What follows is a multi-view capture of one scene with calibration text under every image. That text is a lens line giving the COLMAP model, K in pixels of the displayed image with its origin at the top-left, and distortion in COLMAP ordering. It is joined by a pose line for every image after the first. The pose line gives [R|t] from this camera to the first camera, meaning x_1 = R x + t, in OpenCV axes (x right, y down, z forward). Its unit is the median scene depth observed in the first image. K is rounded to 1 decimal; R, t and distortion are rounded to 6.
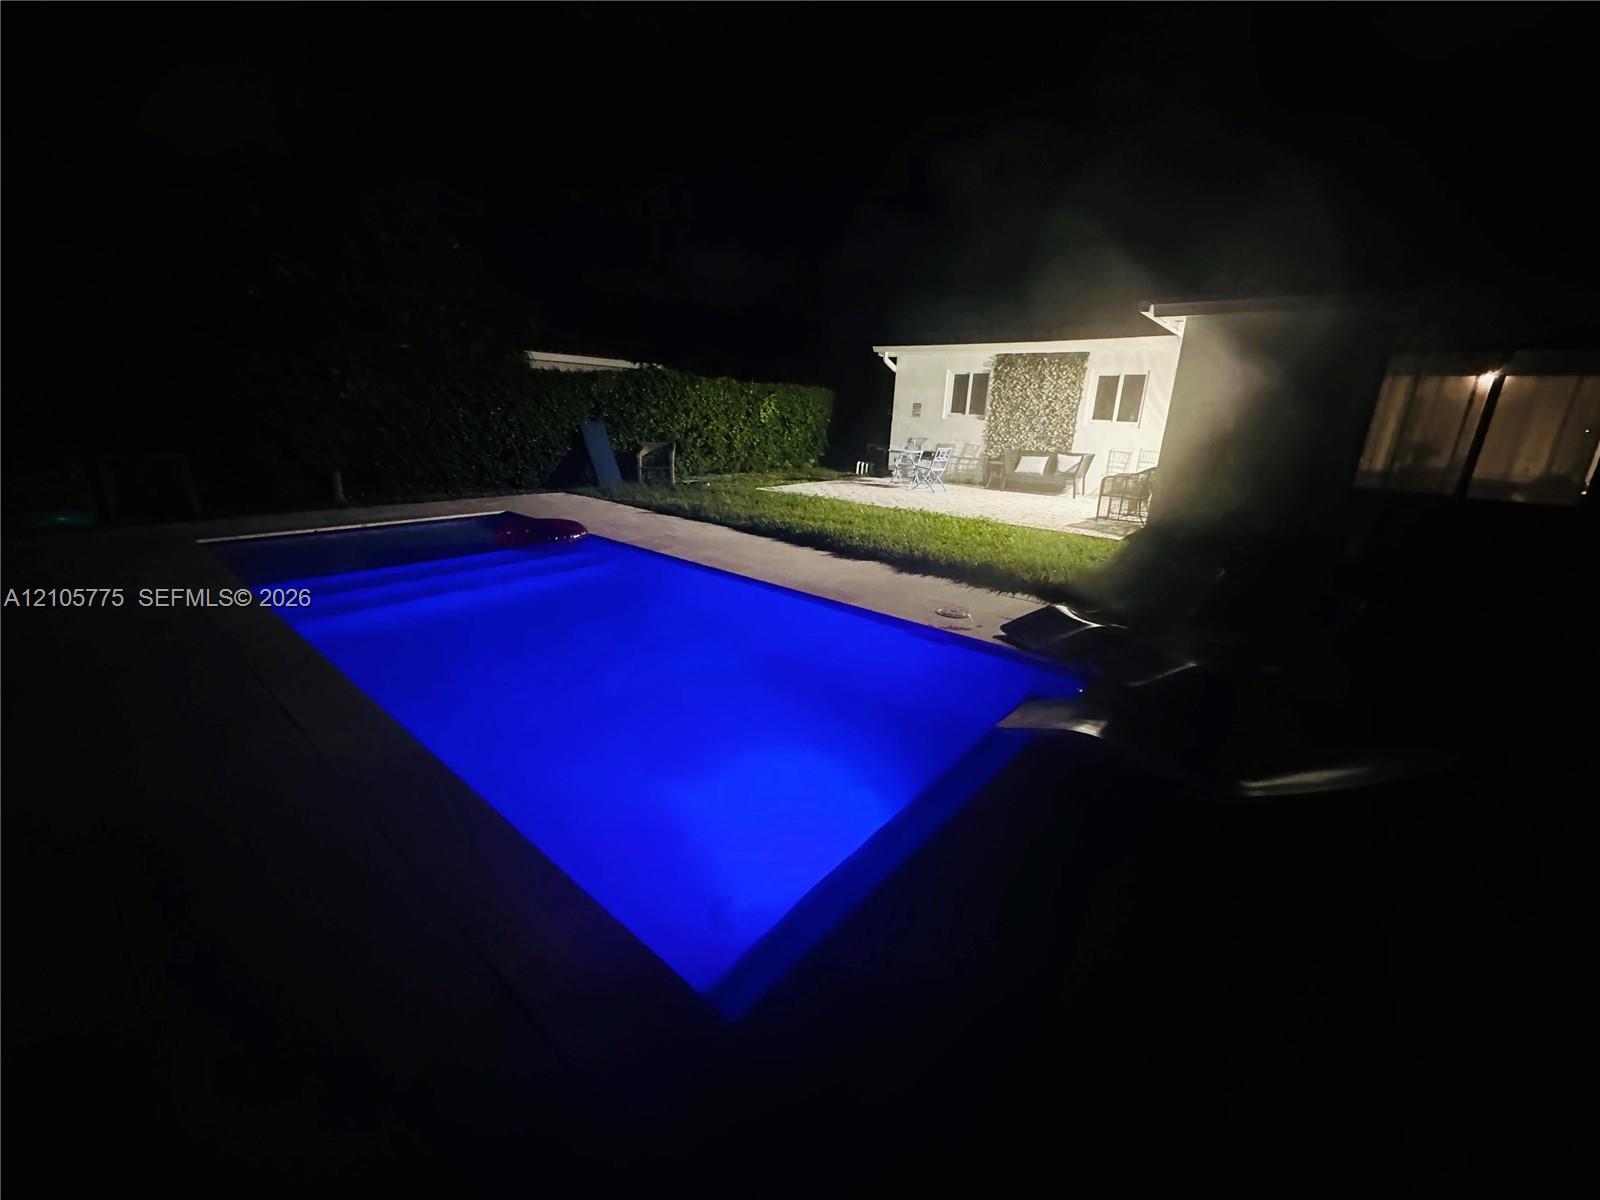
lens RADIAL K [[644.5, 0, 806.6], [0, 644.5, 592.9], [0, 0, 1]] dist [-0.004163, -0.000181]
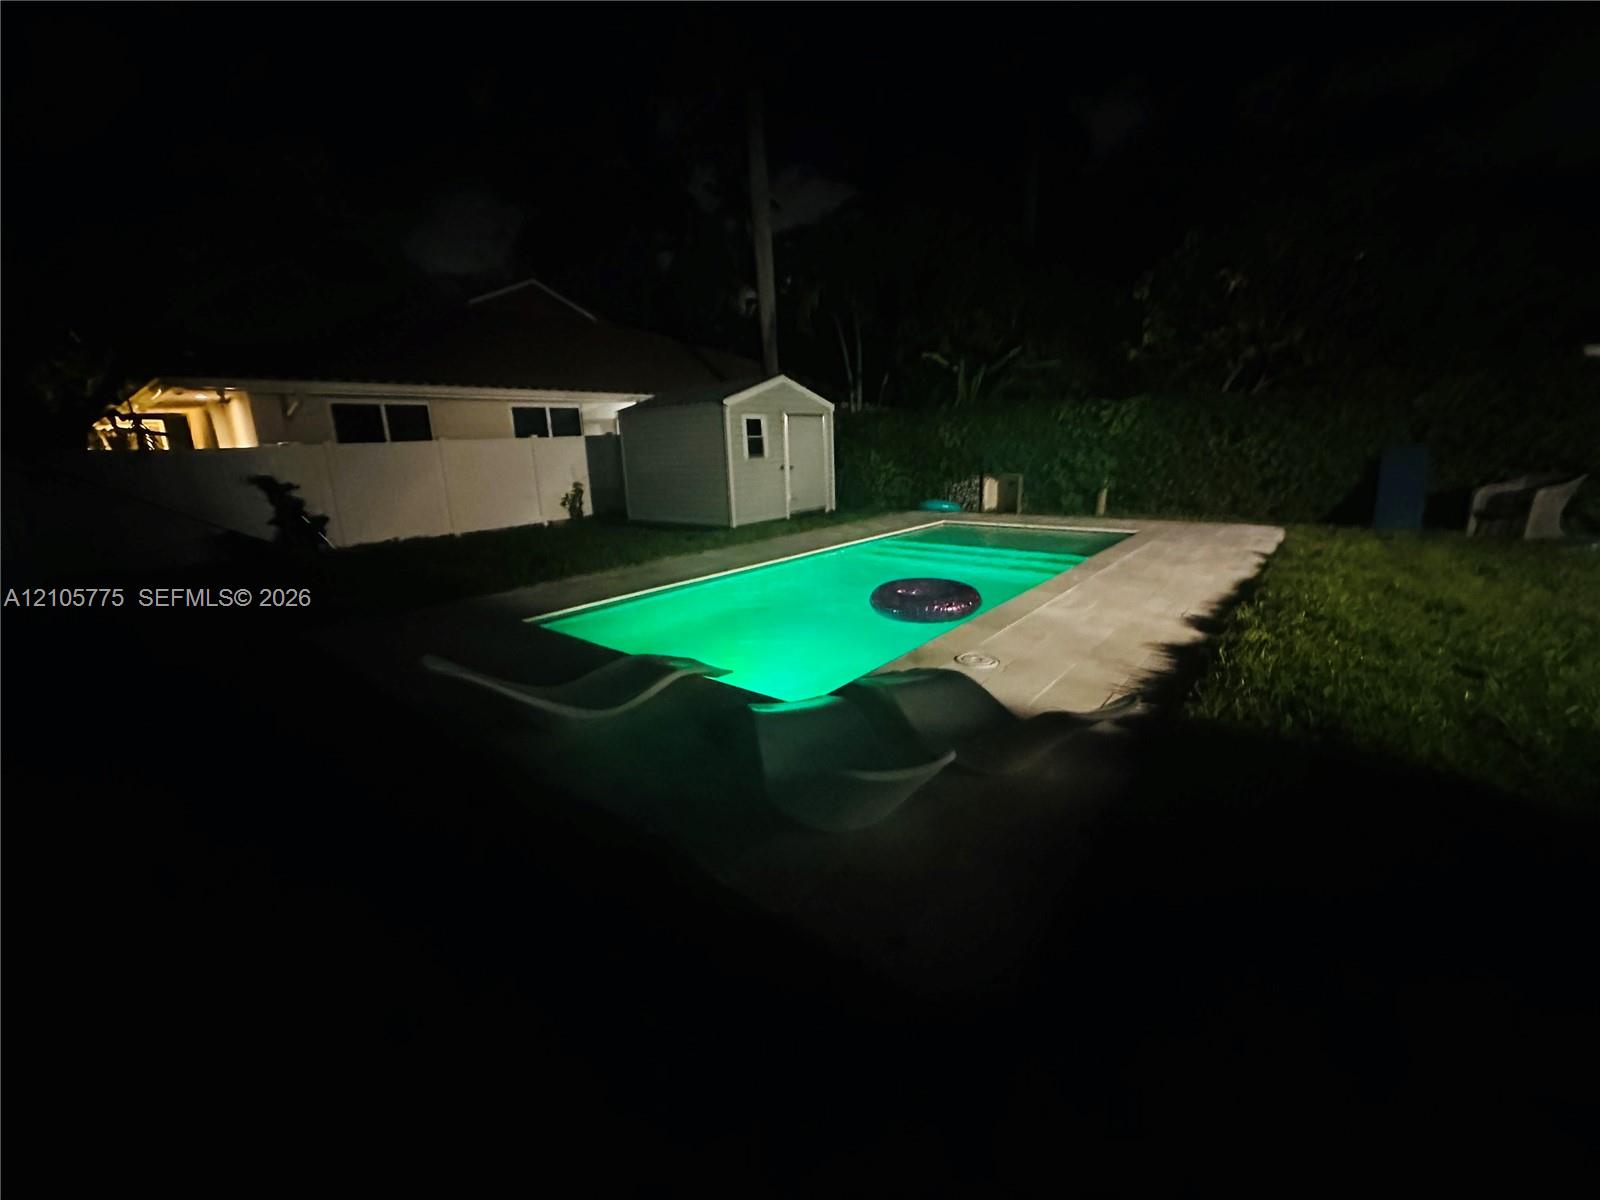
lens RADIAL K [[644.5, 0, 792.0], [0, 644.5, 599.0], [0, 0, 1]] dist [-0.004163, -0.000181]
pose [[-0.013014, 0.194987, -0.980720, 0.370755], [-0.242893, 0.950809, 0.192263, -0.052281], [0.969966, 0.240712, 0.034987, 0.261196]]
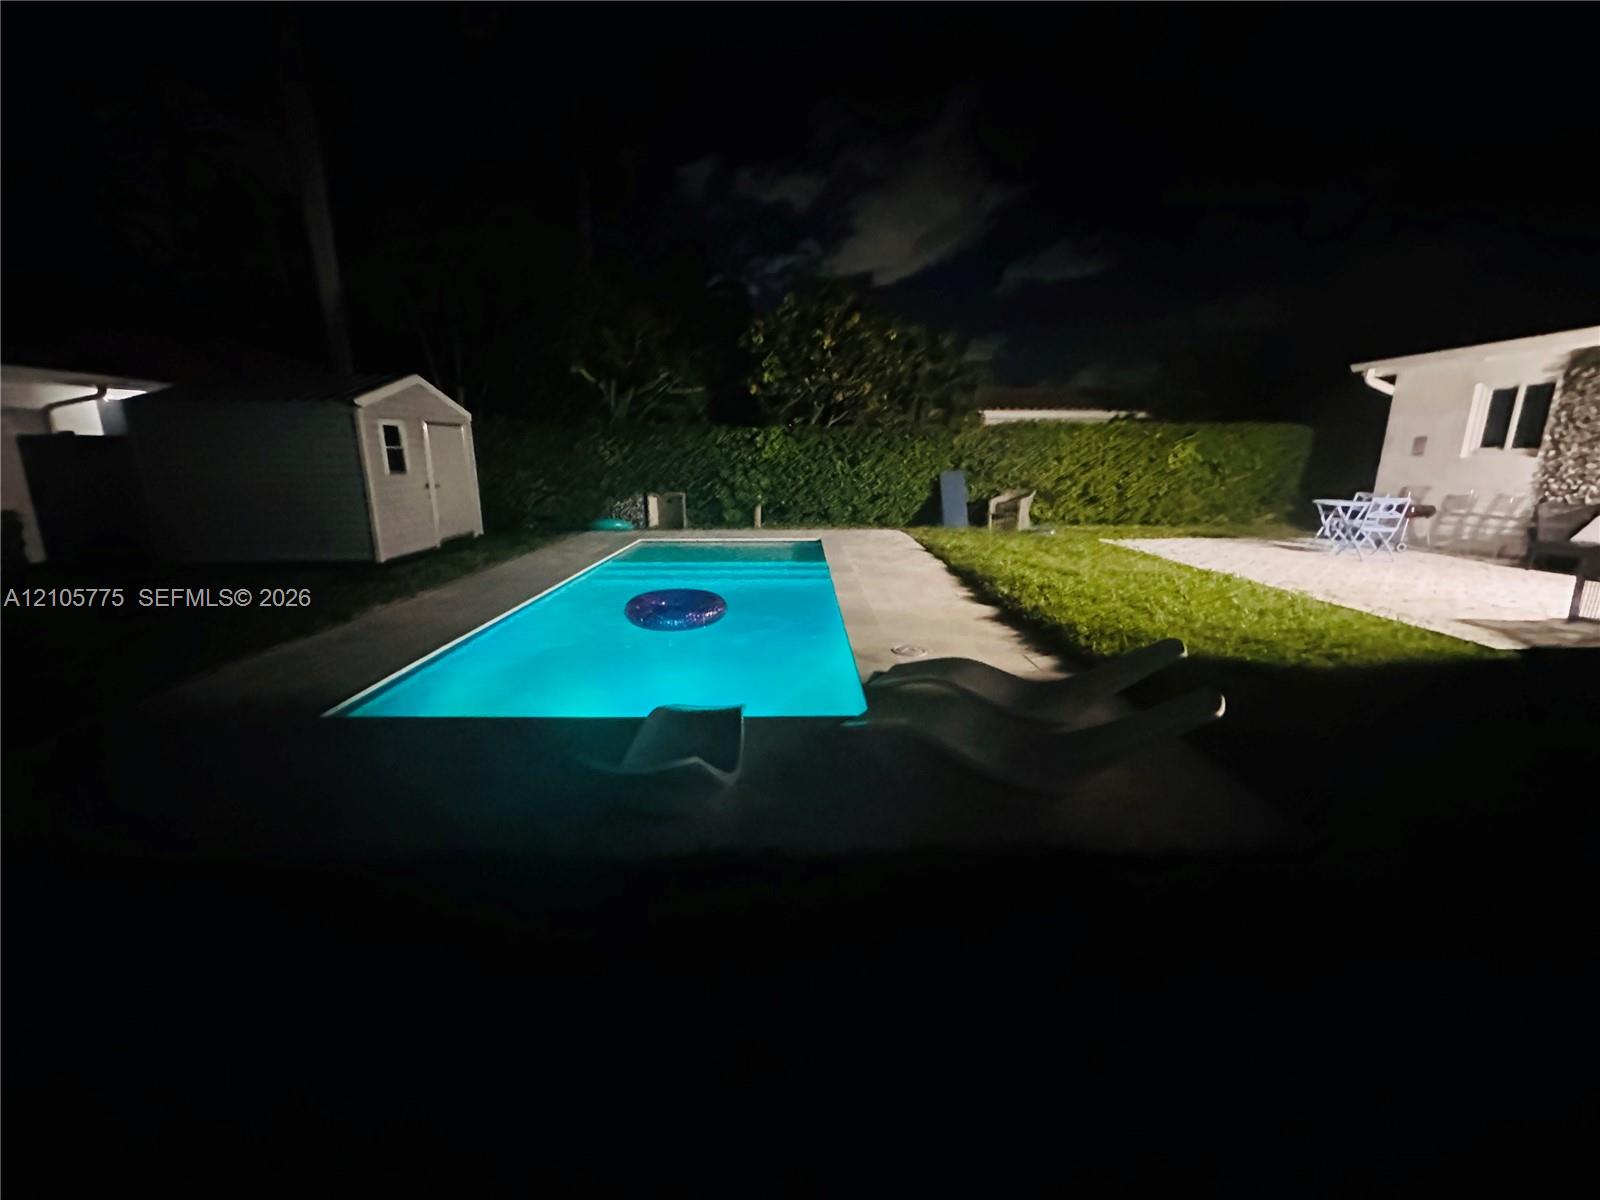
lens RADIAL K [[644.5, 0, 798.8], [0, 644.5, 600.2], [0, 0, 1]] dist [-0.004163, -0.000181]
pose [[0.641408, 0.130960, -0.755940, 0.304622], [-0.184659, 0.982709, 0.013564, -0.009563], [0.744645, 0.130891, 0.654501, 0.083735]]
